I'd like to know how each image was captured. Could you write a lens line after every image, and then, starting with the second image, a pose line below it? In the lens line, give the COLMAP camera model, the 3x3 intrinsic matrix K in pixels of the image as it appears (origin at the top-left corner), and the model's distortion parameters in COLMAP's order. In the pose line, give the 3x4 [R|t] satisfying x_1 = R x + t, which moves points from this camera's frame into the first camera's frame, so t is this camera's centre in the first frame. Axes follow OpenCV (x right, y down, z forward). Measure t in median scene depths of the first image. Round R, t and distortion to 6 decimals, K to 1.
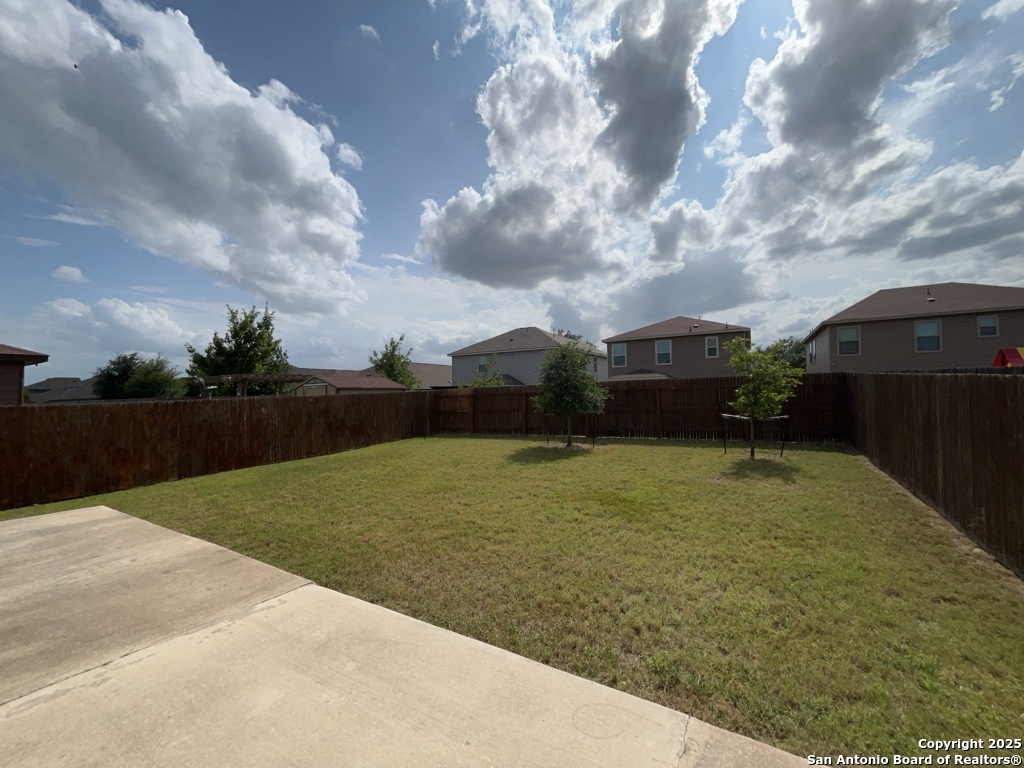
lens RADIAL K [[415.3, 0, 514.4], [0, 415.3, 384.3], [0, 0, 1]] dist [-0.001245, -0.000153]
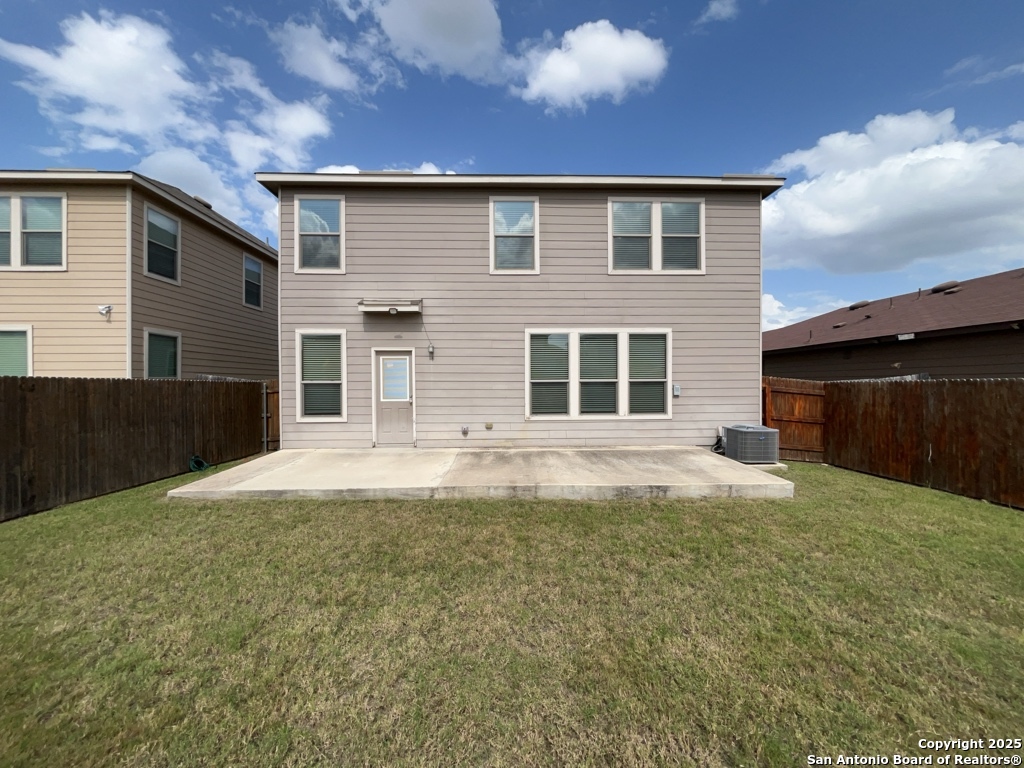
lens RADIAL K [[415.3, 0, 511.2], [0, 415.3, 384.8], [0, 0, 1]] dist [-0.001245, -0.000153]
pose [[-0.849812, 0.025750, -0.526456, 0.143808], [0.030430, 0.999537, -0.000231, 0.081943], [0.526206, -0.016216, -0.850202, 2.865510]]
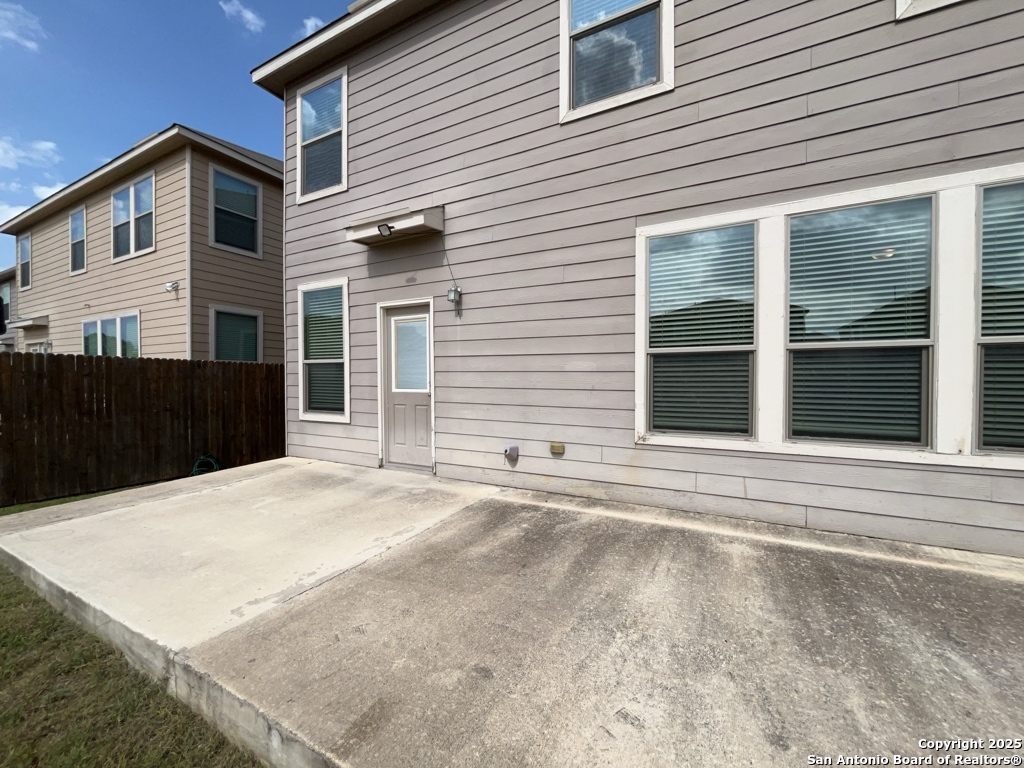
lens RADIAL K [[415.3, 0, 512.6], [0, 415.3, 384.0], [0, 0, 1]] dist [-0.001245, -0.000153]
pose [[-0.999262, 0.018963, -0.033398, -1.009808], [0.019191, 0.999795, -0.006515, 0.153763], [0.033267, -0.007152, -0.999421, 1.722192]]
